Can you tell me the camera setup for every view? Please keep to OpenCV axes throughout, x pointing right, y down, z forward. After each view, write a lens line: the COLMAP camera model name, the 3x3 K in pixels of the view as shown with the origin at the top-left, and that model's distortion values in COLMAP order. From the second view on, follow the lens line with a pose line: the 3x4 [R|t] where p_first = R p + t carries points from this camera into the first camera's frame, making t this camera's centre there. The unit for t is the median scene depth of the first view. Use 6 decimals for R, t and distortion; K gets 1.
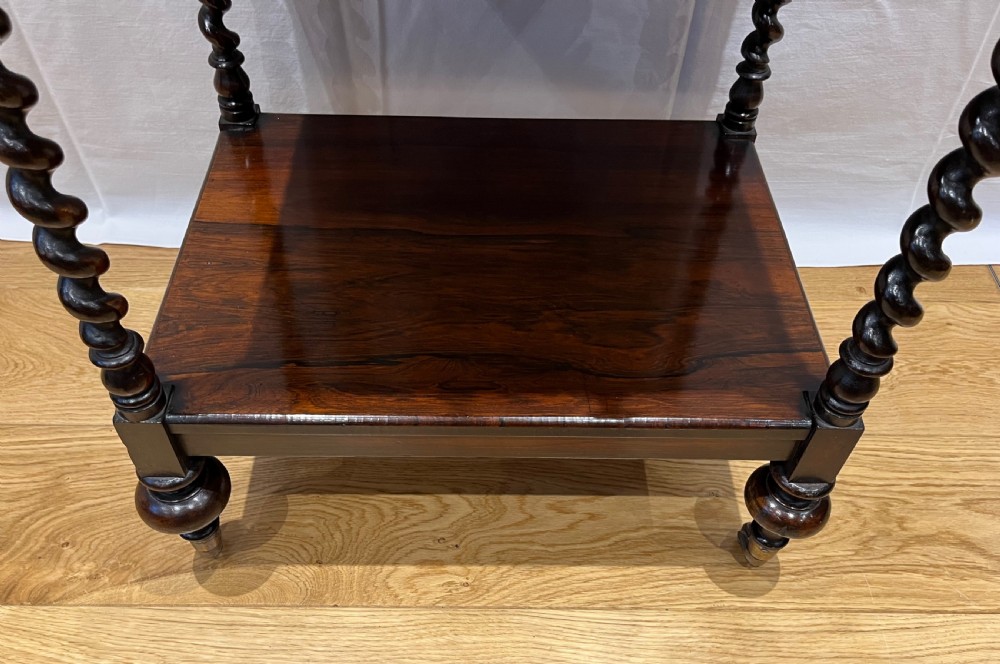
lens RADIAL K [[844.9, 0, 500.2], [0, 844.9, 387.6], [0, 0, 1]] dist [0.017352, -0.004032]
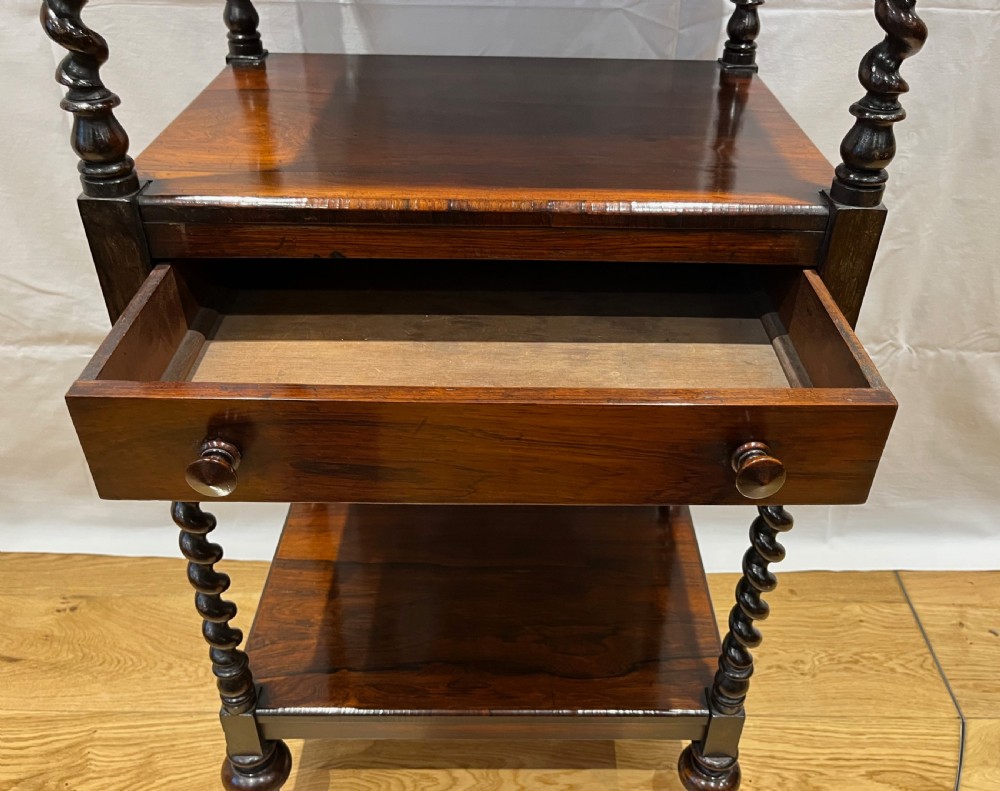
lens RADIAL K [[885.0, 0, 531.0], [0, 885.0, 400.9], [0, 0, 1]] dist [0.058448, -0.099251]
pose [[0.999973, -0.006784, -0.002896, 0.058589], [0.005770, 0.964020, -0.265766, -0.050633], [0.004595, 0.265742, 0.964033, -0.442433]]
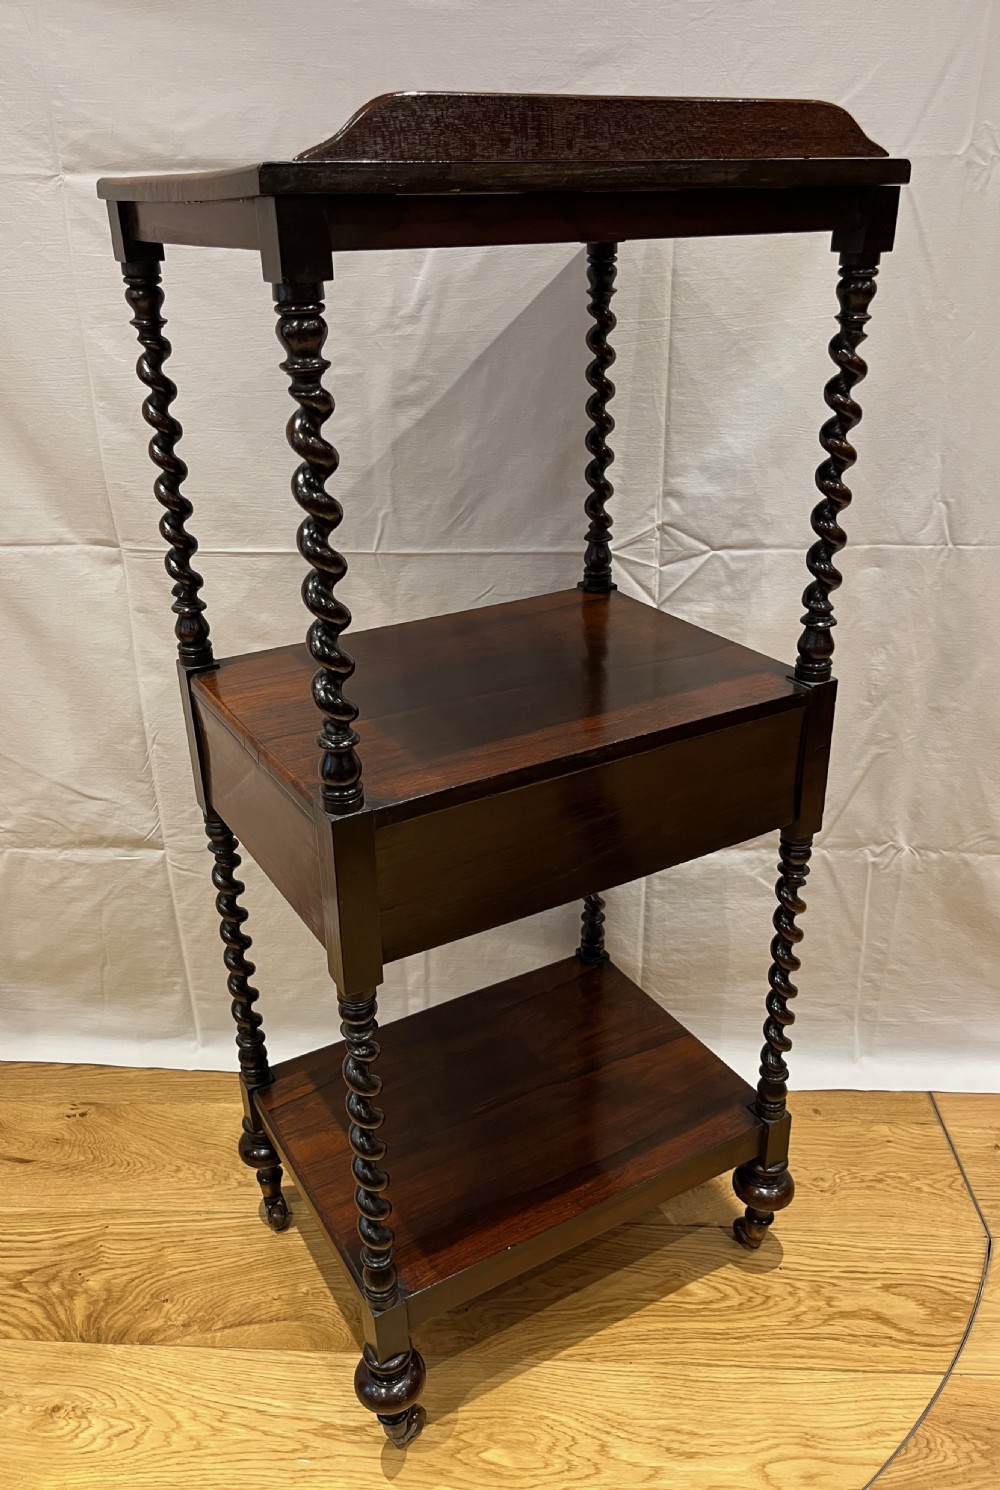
lens RADIAL K [[1157.9, 0, 486.5], [0, 1157.9, 734.0], [0, 0, 1]] dist [0.062251, -0.093553]
pose [[0.997087, -0.015073, -0.074763, 0.121521], [-0.020655, 0.890275, -0.454955, 0.214994], [0.073417, 0.455174, 0.887371, -0.932091]]
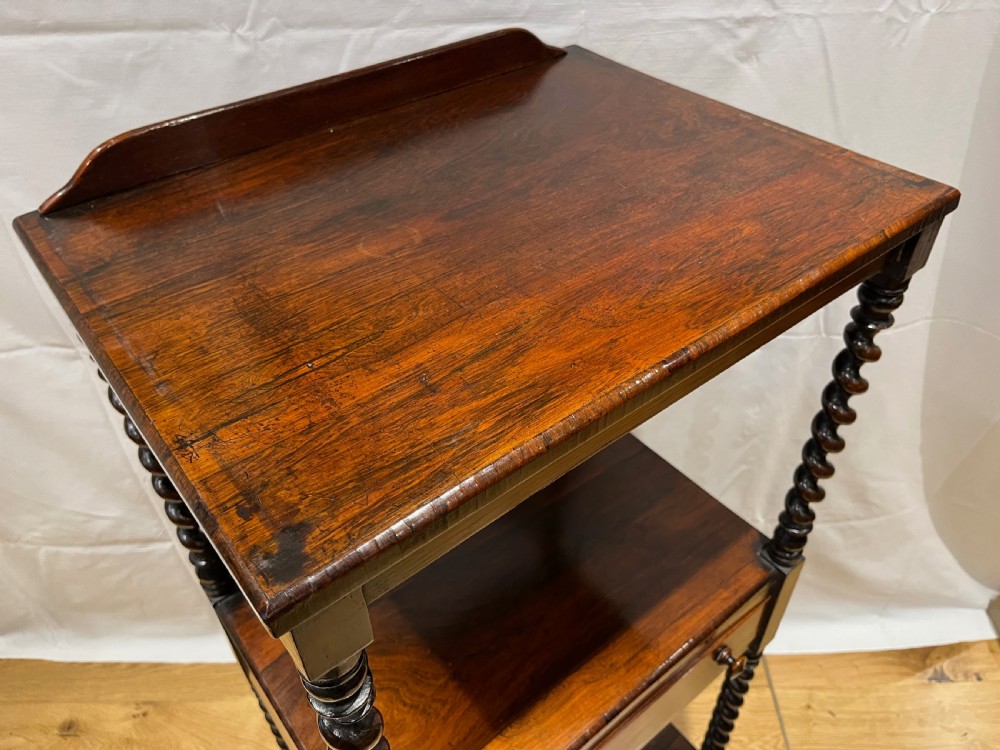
lens RADIAL K [[773.6, 0, 500.0], [0, 773.6, 375.0], [0, 0, 1]] dist [0.058835, -0.113269]
pose [[0.998806, -0.044036, -0.021133, 0.165032], [0.040253, 0.987163, -0.154559, -0.615756], [0.027668, 0.153524, 0.987758, -0.765562]]
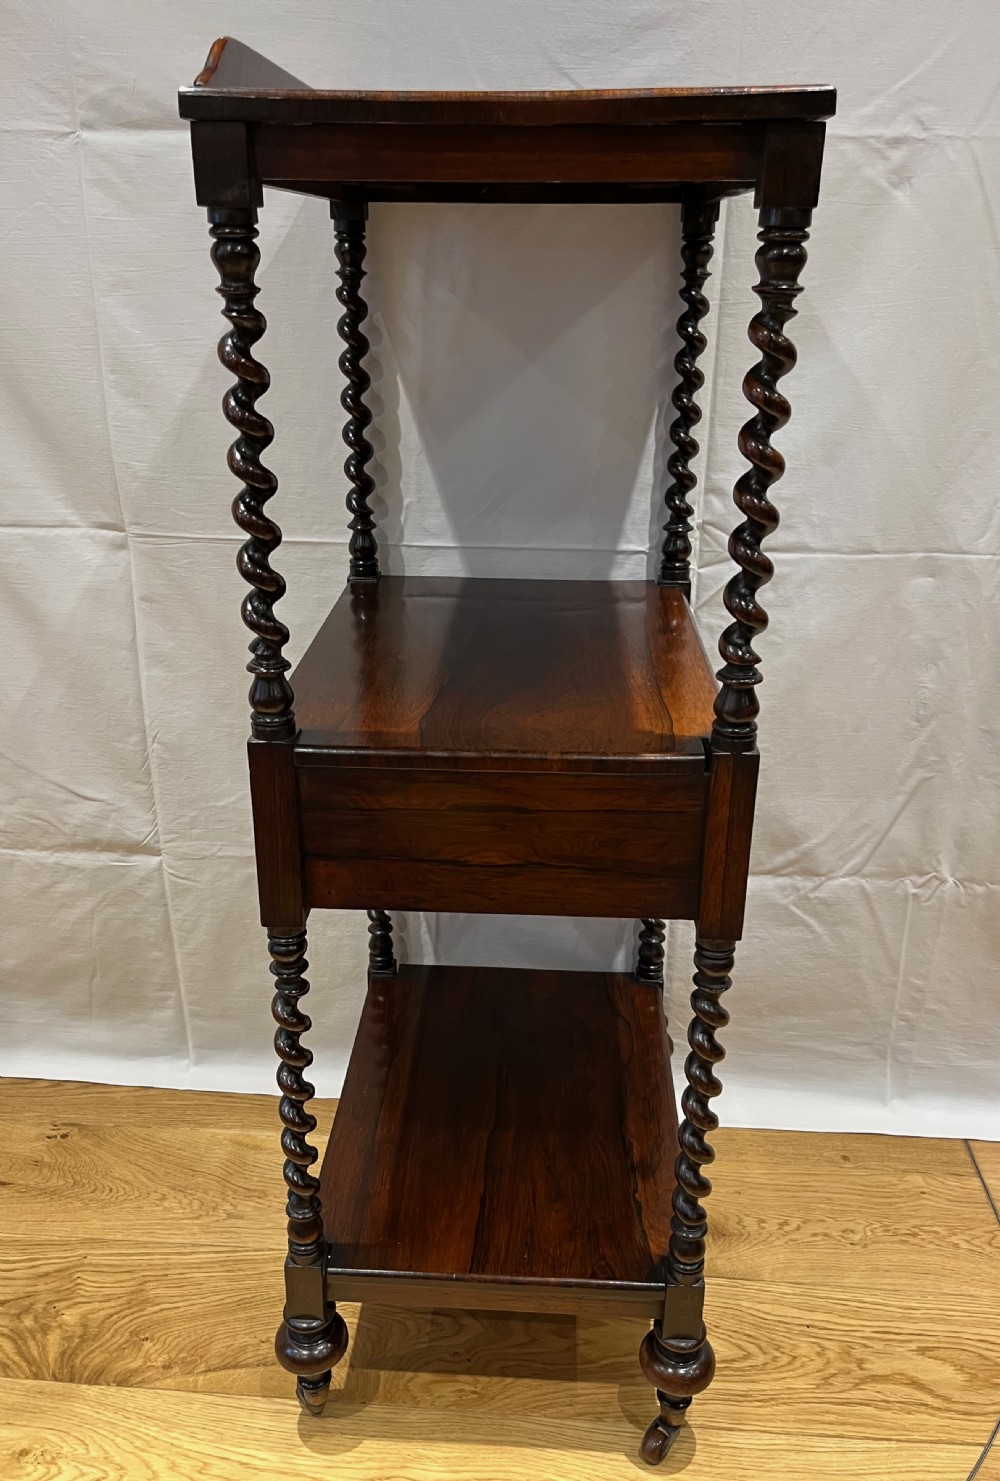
lens RADIAL K [[1174.4, 0, 487.3], [0, 1174.4, 744.0], [0, 0, 1]] dist [0.072986, -0.114029]
pose [[0.996870, 0.015243, -0.077578, 0.088305], [-0.050012, 0.881545, -0.469443, 0.205424], [0.061233, 0.471853, 0.879548, -0.841778]]
